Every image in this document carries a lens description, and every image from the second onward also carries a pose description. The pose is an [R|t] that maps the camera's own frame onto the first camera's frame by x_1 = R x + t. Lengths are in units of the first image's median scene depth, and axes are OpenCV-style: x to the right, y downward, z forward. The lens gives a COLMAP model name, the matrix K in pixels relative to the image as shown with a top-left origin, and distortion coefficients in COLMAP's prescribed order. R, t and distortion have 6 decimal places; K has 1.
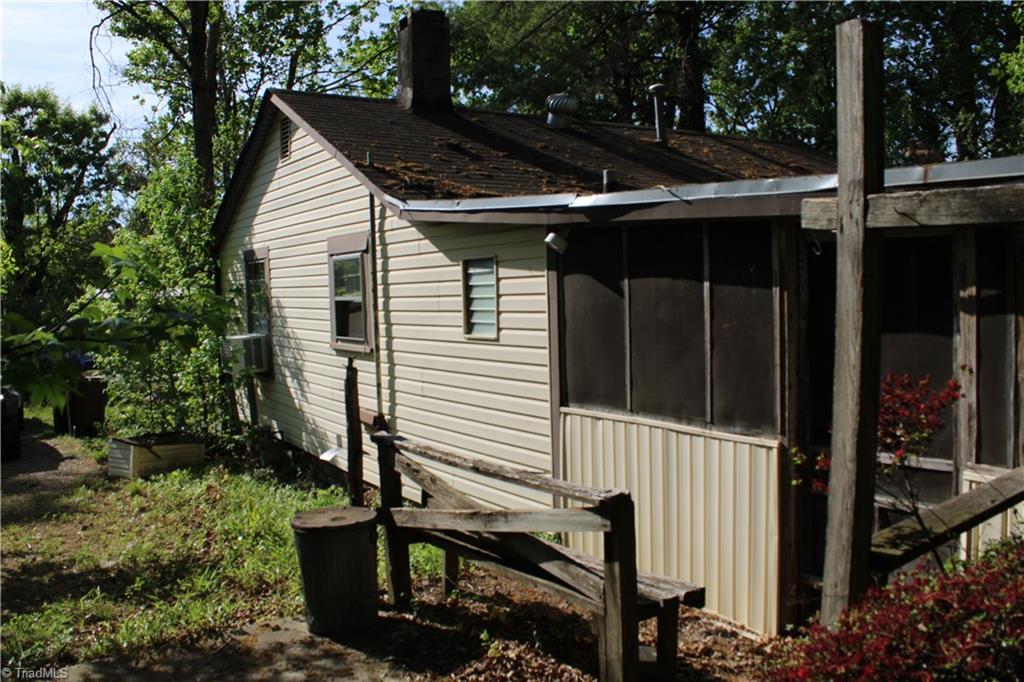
lens RADIAL K [[839.1, 0, 508.6], [0, 839.1, 336.0], [0, 0, 1]] dist [-0.171607, 0.143175]
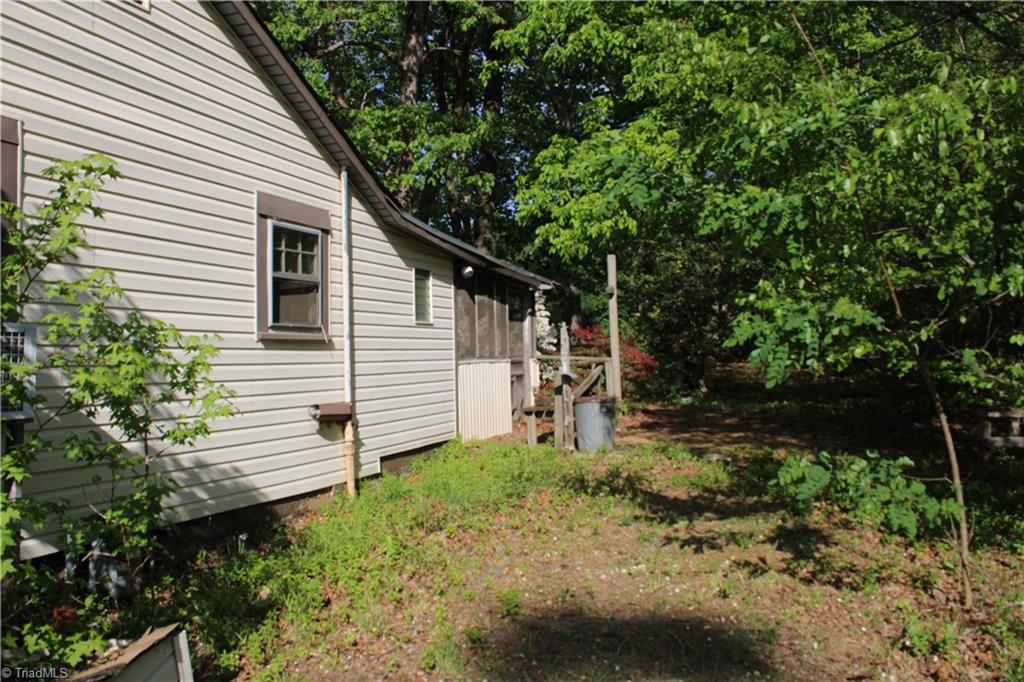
lens RADIAL K [[839.1, 0, 508.6], [0, 839.1, 336.0], [0, 0, 1]] dist [-0.171607, 0.143175]
pose [[-0.564899, 0.036811, 0.824339, -1.734974], [0.056967, 0.998361, -0.005544, 0.053065], [-0.823192, 0.043828, -0.566069, 2.262104]]
